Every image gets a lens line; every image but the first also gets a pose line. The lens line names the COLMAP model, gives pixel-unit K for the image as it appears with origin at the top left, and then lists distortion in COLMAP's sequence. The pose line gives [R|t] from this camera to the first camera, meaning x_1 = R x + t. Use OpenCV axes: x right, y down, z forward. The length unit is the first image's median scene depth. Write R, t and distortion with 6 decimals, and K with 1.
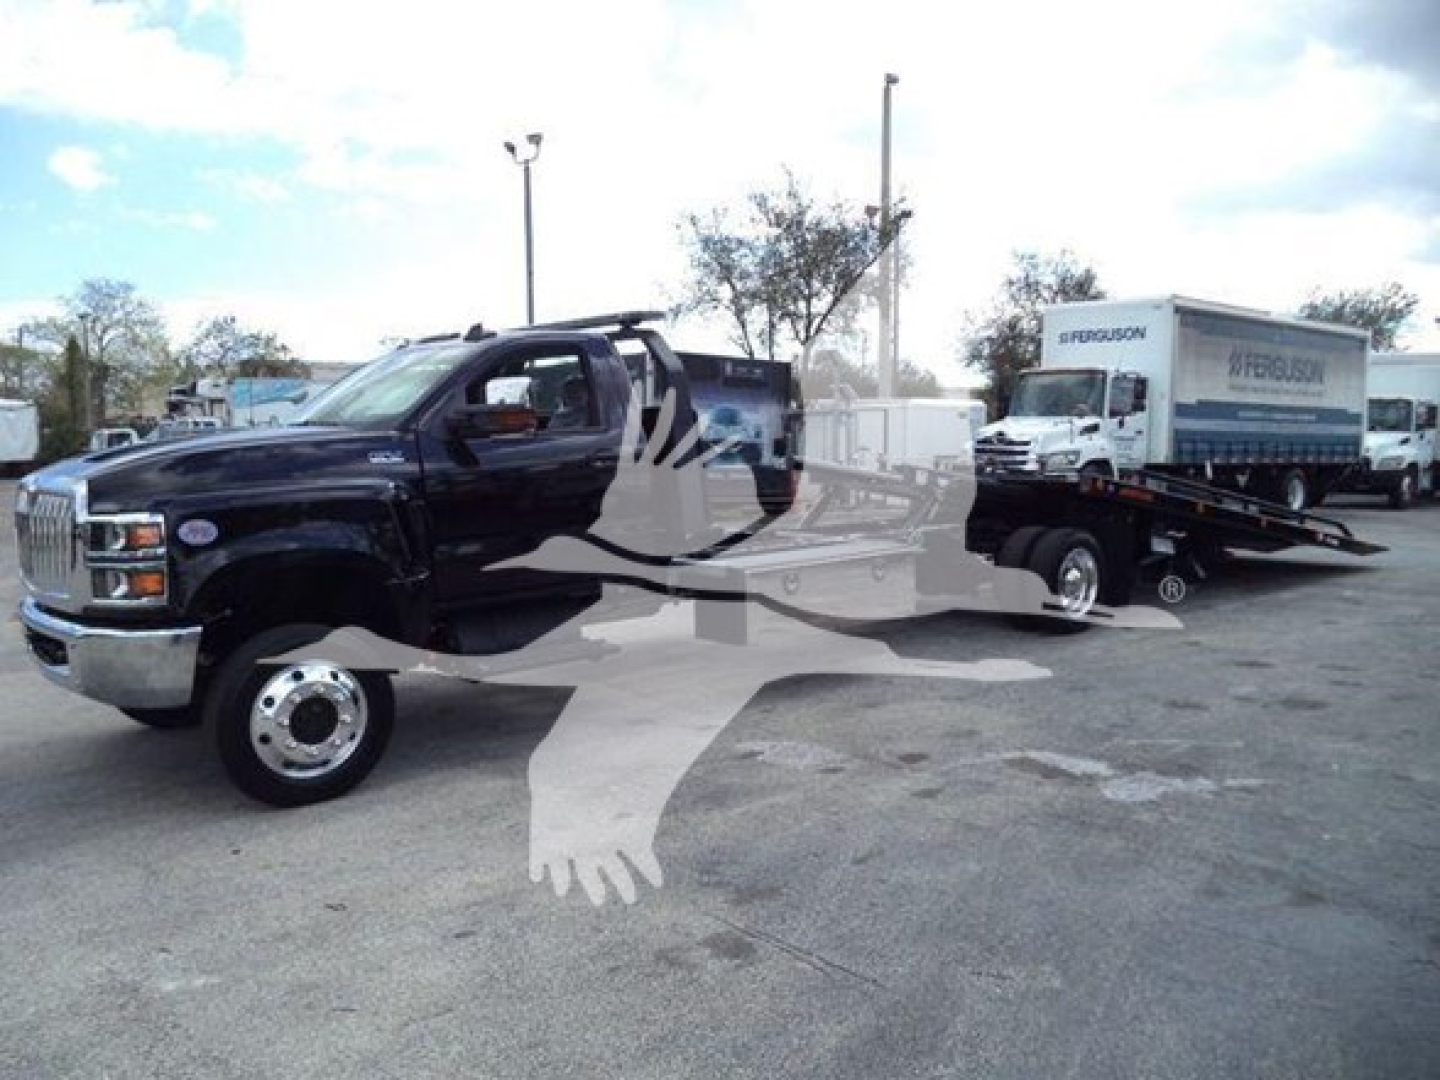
lens RADIAL K [[1194.2, 0, 720.0], [0, 1194.2, 540.0], [0, 0, 1]] dist [-0.034498, 0.000129]
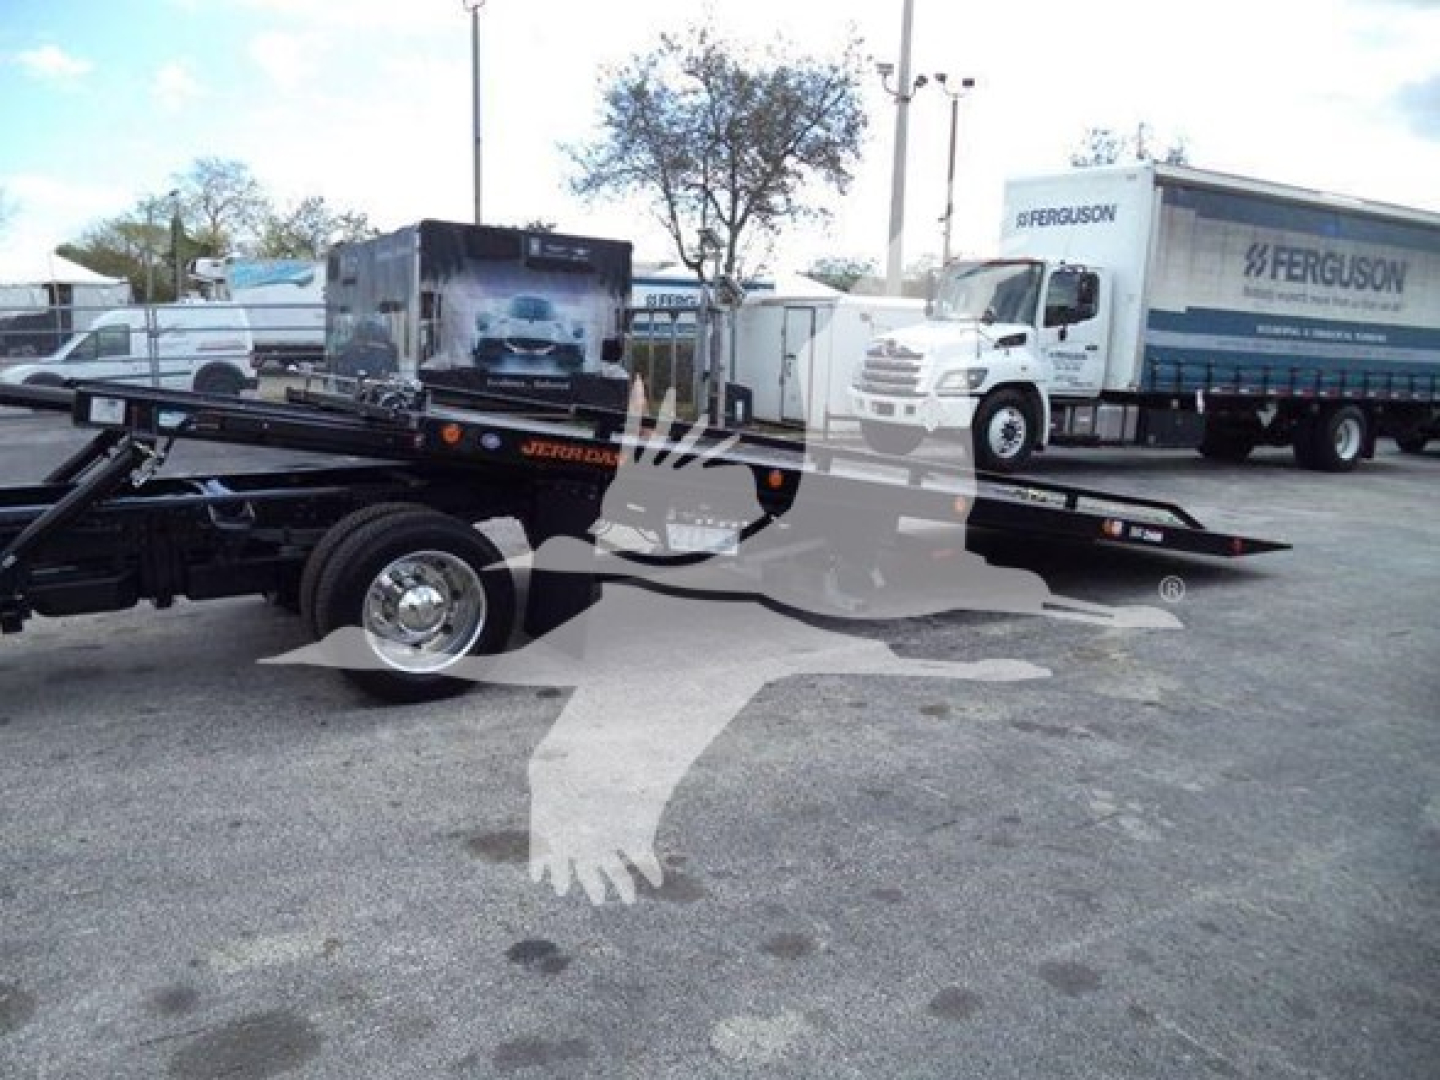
lens RADIAL K [[1187.5, 0, 714.1], [0, 1187.5, 547.3], [0, 0, 1]] dist [-0.028023, -0.009382]
pose [[0.987073, 0.061432, -0.148031, 0.236977], [-0.047938, 0.994506, 0.093062, -0.023953], [0.152935, -0.084763, 0.984594, 0.223579]]
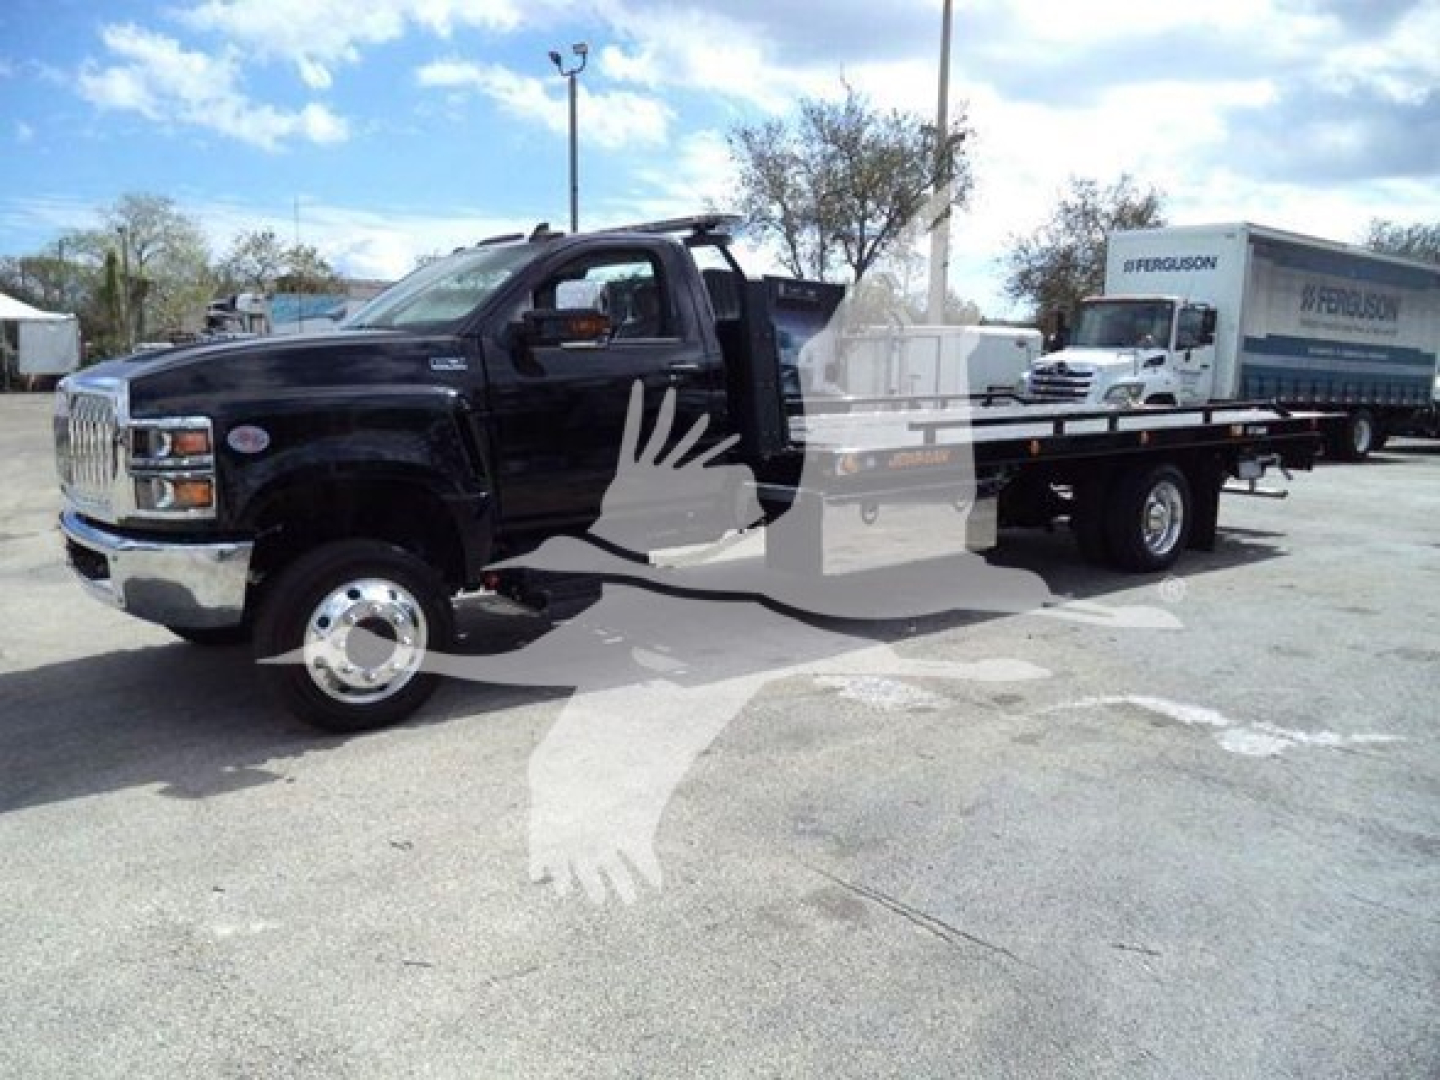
lens RADIAL K [[1187.5, 0, 714.1], [0, 1187.5, 547.3], [0, 0, 1]] dist [-0.028023, -0.009382]
pose [[0.999217, 0.027090, -0.028822, -0.013646], [-0.025149, 0.997521, 0.065720, 0.002732], [0.030531, -0.064944, 0.997422, 0.023672]]
